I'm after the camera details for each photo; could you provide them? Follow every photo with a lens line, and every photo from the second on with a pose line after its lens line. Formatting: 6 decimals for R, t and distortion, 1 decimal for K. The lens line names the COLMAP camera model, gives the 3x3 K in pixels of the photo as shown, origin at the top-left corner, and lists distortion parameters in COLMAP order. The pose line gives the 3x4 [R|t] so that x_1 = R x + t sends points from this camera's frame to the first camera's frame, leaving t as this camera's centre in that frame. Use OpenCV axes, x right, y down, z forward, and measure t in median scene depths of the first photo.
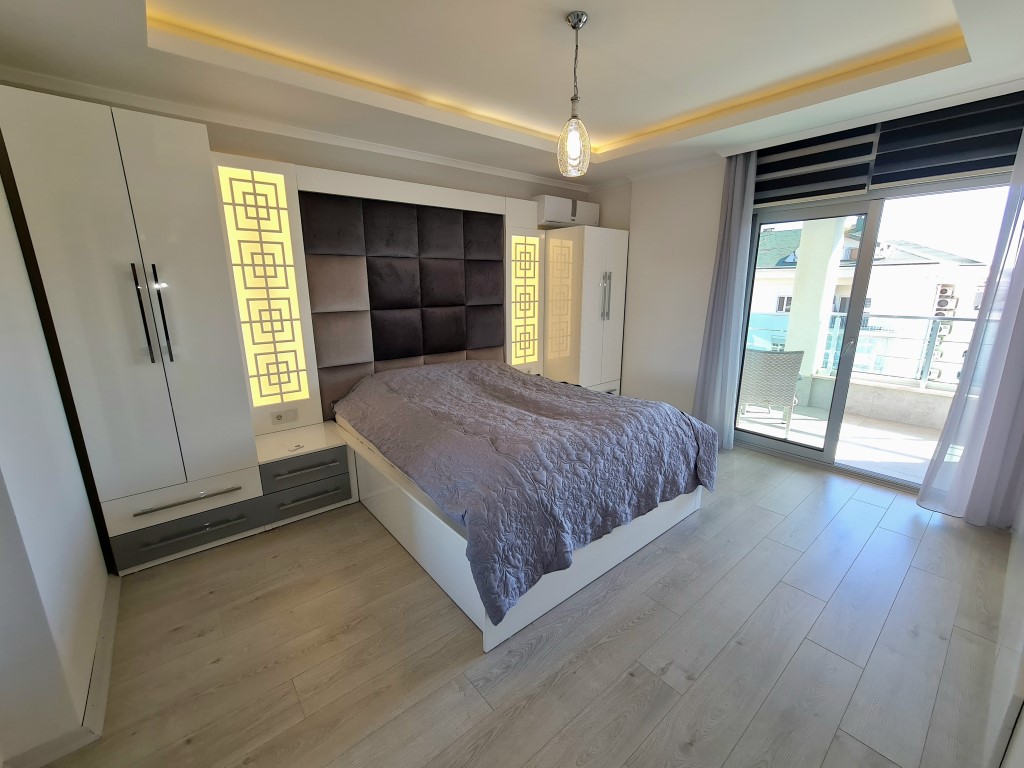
lens RADIAL K [[417.6, 0, 507.9], [0, 417.6, 381.4], [0, 0, 1]] dist [-0.000886, -0.000052]
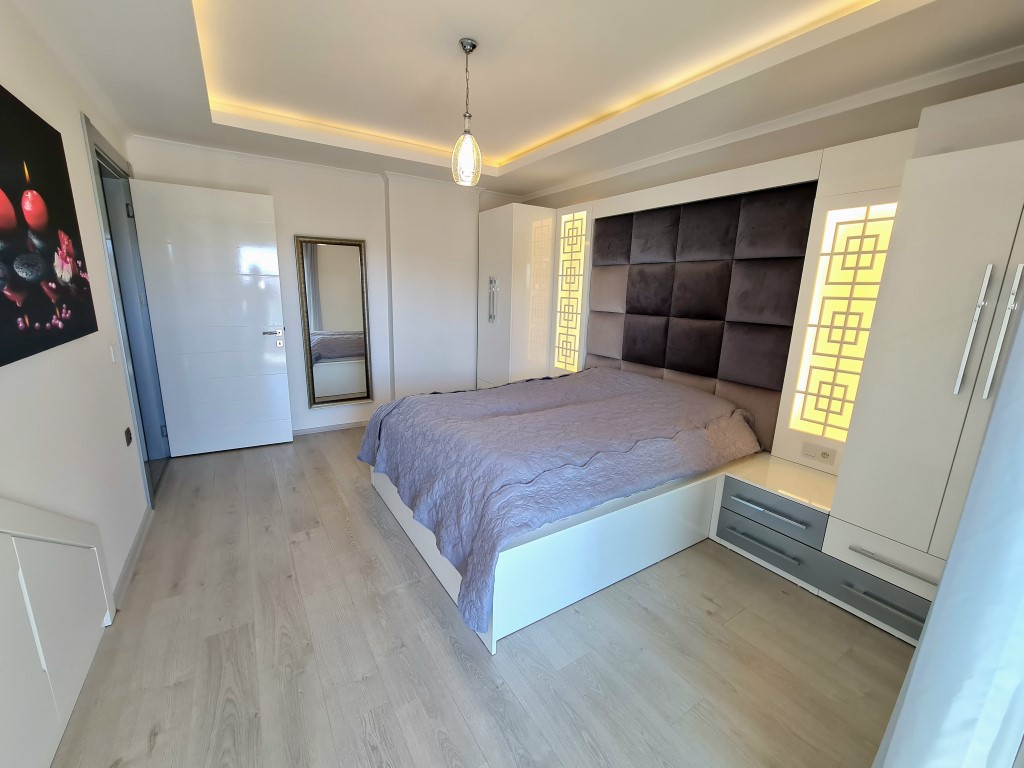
lens RADIAL K [[417.6, 0, 508.2], [0, 417.6, 384.5], [0, 0, 1]] dist [-0.000886, -0.000052]
pose [[-0.115107, 0.219795, -0.968731, 0.868281], [-0.256821, 0.935472, 0.242765, -0.193875], [0.959580, 0.276735, -0.051231, 0.863442]]
